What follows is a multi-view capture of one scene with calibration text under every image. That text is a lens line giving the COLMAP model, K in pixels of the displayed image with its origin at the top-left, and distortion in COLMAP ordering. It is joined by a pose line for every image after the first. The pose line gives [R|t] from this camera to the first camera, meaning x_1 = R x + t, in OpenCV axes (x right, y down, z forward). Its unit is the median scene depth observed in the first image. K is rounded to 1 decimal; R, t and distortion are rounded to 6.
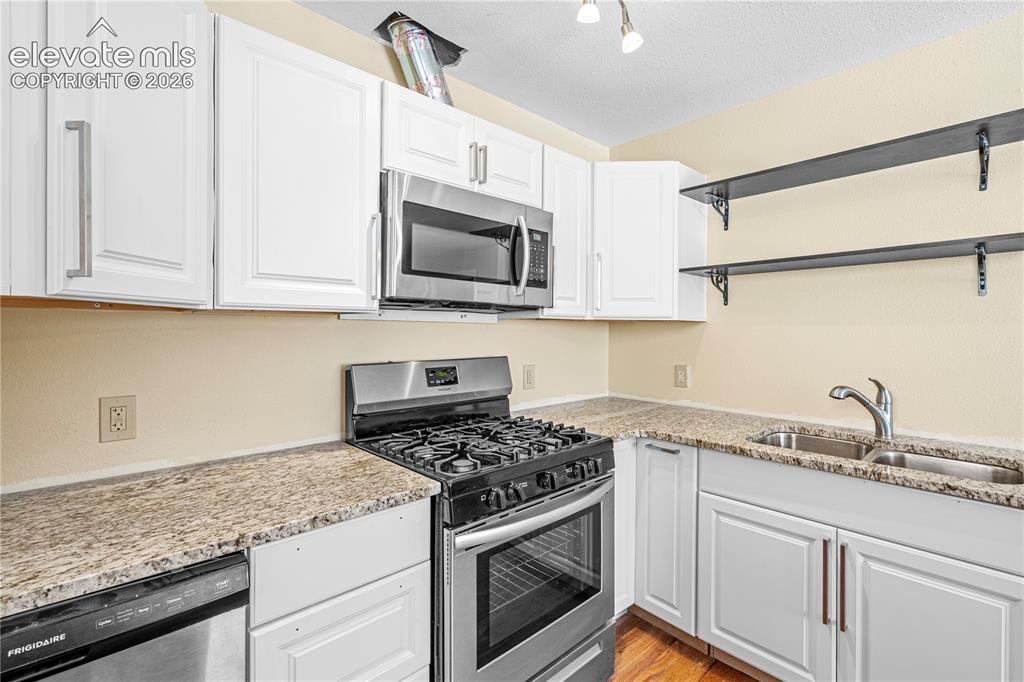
lens RADIAL K [[471.6, 0, 512.1], [0, 471.6, 331.5], [0, 0, 1]] dist [-0.003416, 0.001843]
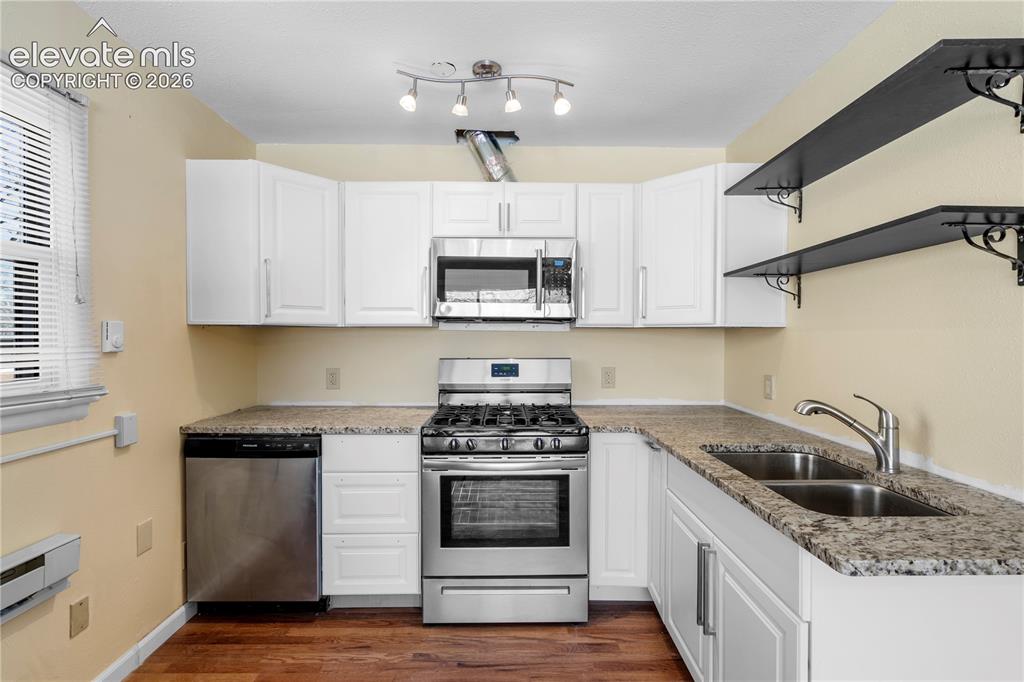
lens RADIAL K [[471.6, 0, 510.6], [0, 471.6, 343.9], [0, 0, 1]] dist [-0.003416, 0.001843]
pose [[0.735446, 0.007925, -0.677538, 0.862718], [-0.001625, 0.999949, 0.009933, 0.004168], [0.677582, -0.006204, 0.735421, -0.014956]]
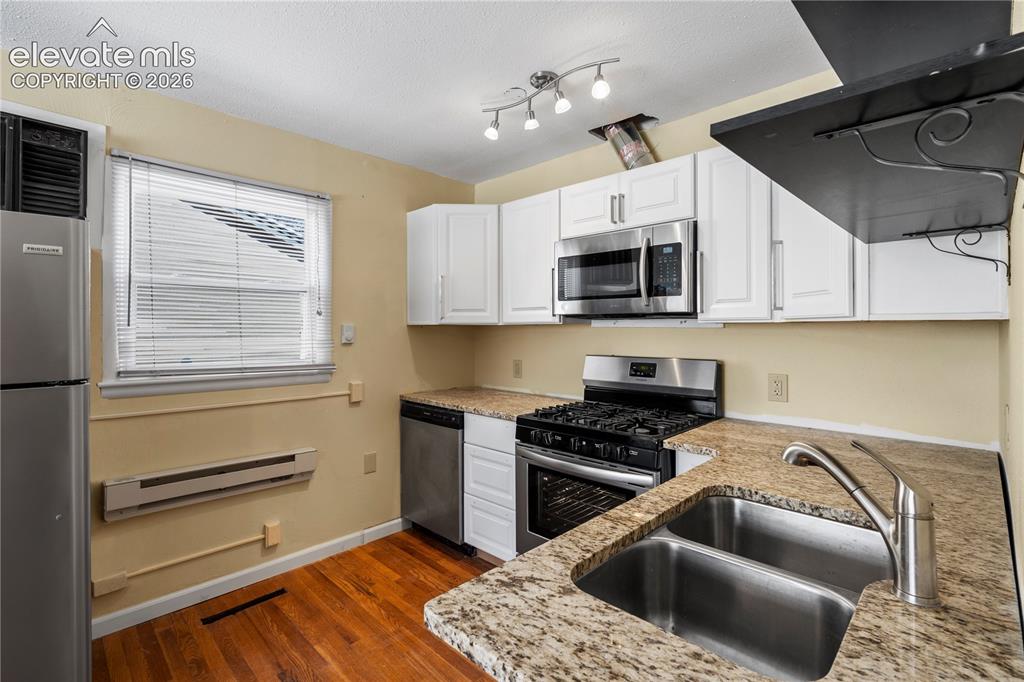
lens RADIAL K [[471.6, 0, 509.0], [0, 471.6, 326.6], [0, 0, 1]] dist [-0.003416, 0.001843]
pose [[0.033428, -0.010076, -0.999390, 1.207399], [-0.002239, 0.999946, -0.010157, -0.010185], [0.999439, 0.002578, 0.033404, 0.631205]]
